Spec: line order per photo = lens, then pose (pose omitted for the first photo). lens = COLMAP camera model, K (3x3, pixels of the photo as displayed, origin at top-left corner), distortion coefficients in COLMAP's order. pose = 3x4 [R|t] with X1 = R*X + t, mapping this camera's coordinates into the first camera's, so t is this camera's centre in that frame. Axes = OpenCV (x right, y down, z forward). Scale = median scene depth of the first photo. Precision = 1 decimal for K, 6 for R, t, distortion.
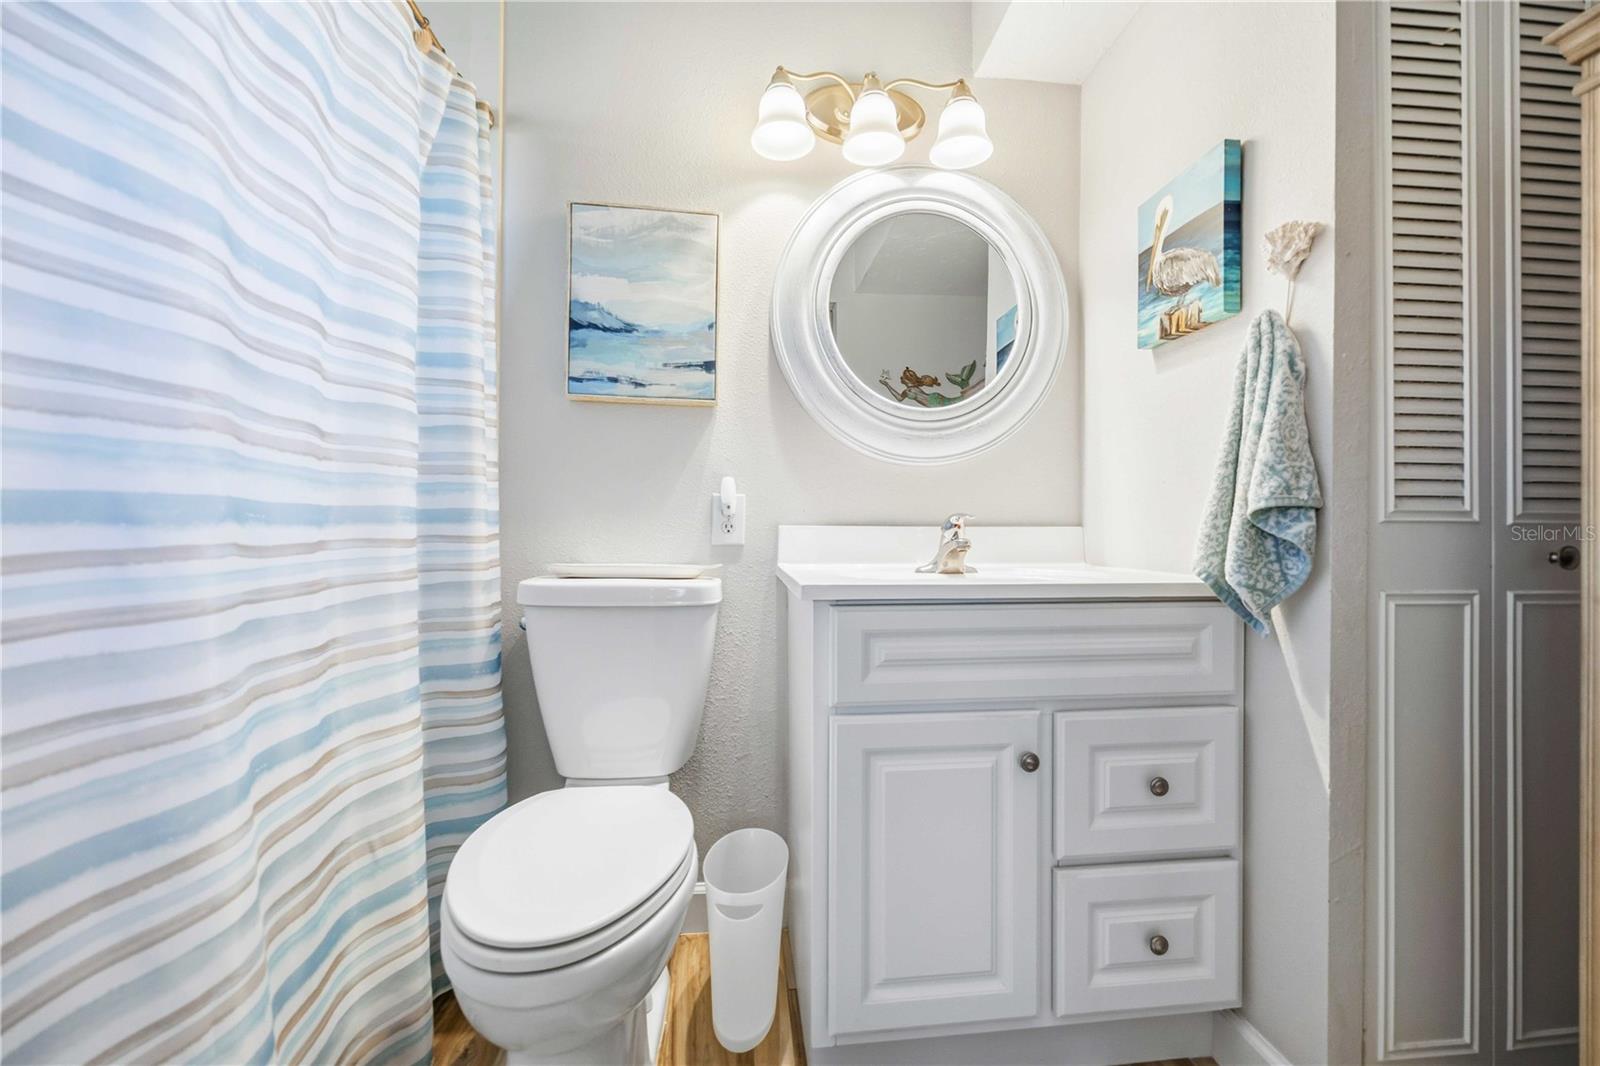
lens RADIAL K [[612.8, 0, 804.0], [0, 612.8, 532.3], [0, 0, 1]] dist [-0.000177, 0.000077]
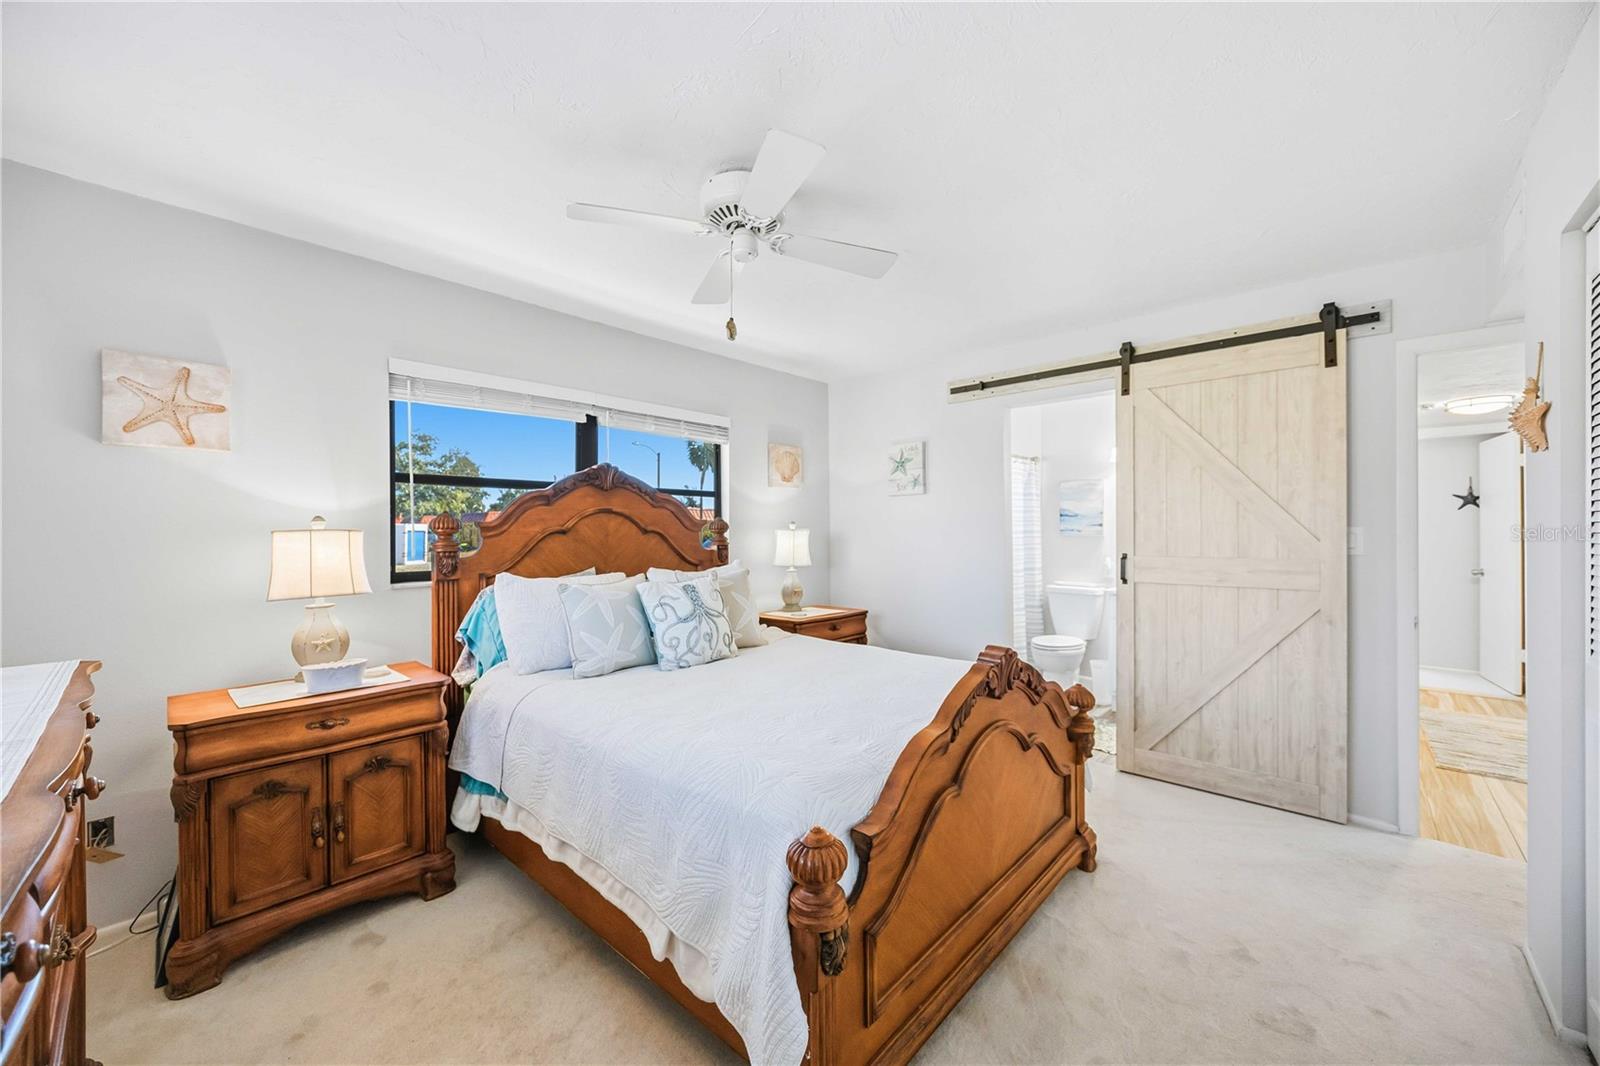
lens RADIAL K [[612.8, 0, 814.2], [0, 612.8, 527.6], [0, 0, 1]] dist [-0.000177, 0.000077]
pose [[0.683495, -0.012086, -0.729855, 1.355602], [0.001250, 0.999881, -0.015388, -0.228961], [0.729954, 0.009605, 0.683429, -2.711212]]
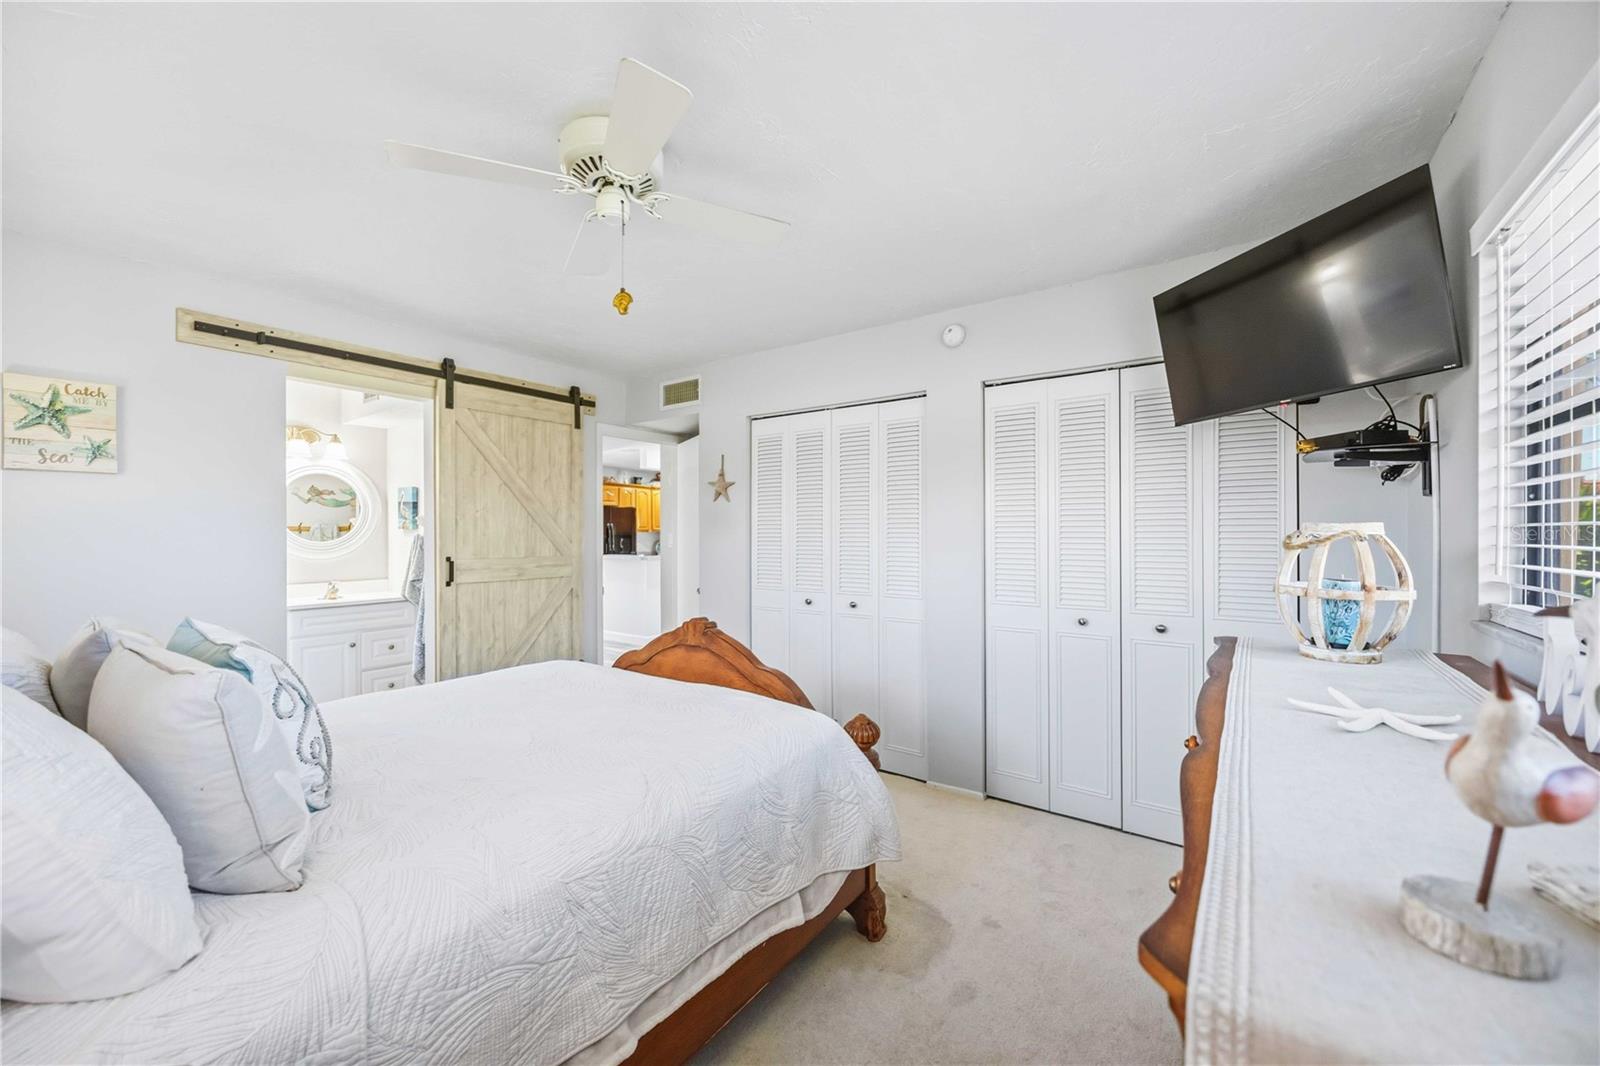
lens RADIAL K [[612.8, 0, 798.8], [0, 612.8, 532.0], [0, 0, 1]] dist [-0.000177, 0.000077]
pose [[0.665561, -0.001295, 0.746342, -0.523606], [0.009648, 0.999930, -0.006869, -0.237306], [-0.746281, 0.011773, 0.665527, -2.961994]]
